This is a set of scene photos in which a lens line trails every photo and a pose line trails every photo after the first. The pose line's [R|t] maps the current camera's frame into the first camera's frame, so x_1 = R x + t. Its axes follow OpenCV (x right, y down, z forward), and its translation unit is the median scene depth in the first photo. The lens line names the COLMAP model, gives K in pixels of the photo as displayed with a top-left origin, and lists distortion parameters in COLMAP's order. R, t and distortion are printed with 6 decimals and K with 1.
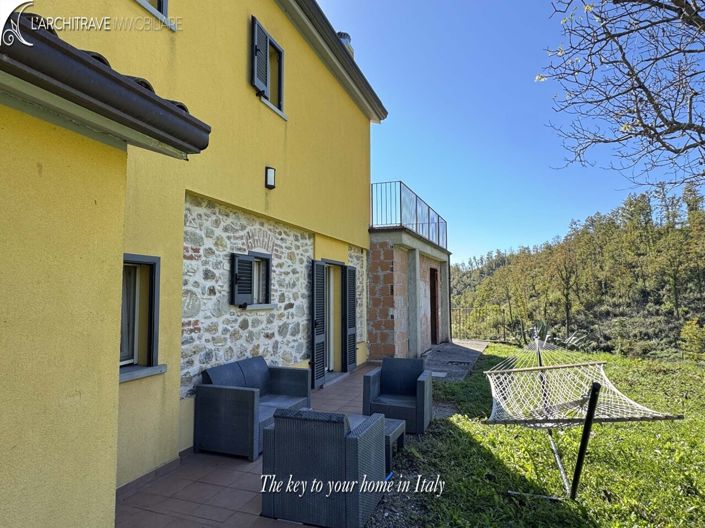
lens RADIAL K [[443.5, 0, 352.5], [0, 443.5, 264.0], [0, 0, 1]] dist [-0.000765, -0.001060]
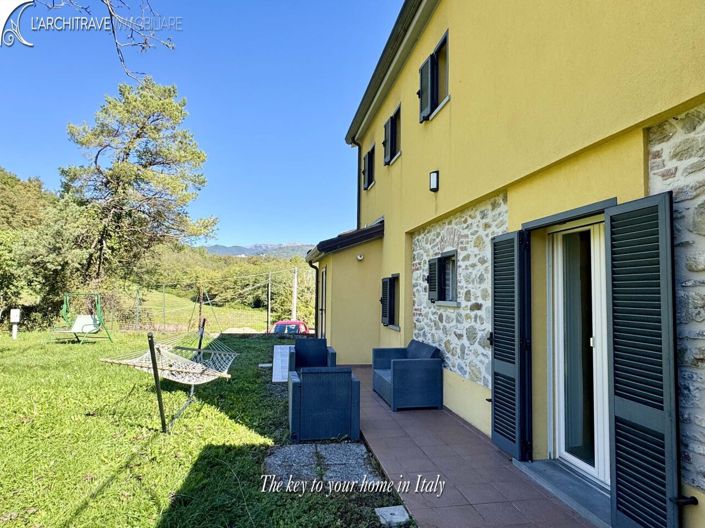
lens RADIAL K [[443.5, 0, 352.5], [0, 443.5, 264.0], [0, 0, 1]] dist [-0.000765, -0.001060]
pose [[-0.880049, -0.039525, -0.473235, 0.442070], [0.022154, 0.992028, -0.124054, 0.117884], [0.474365, -0.119658, -0.872158, 1.664360]]
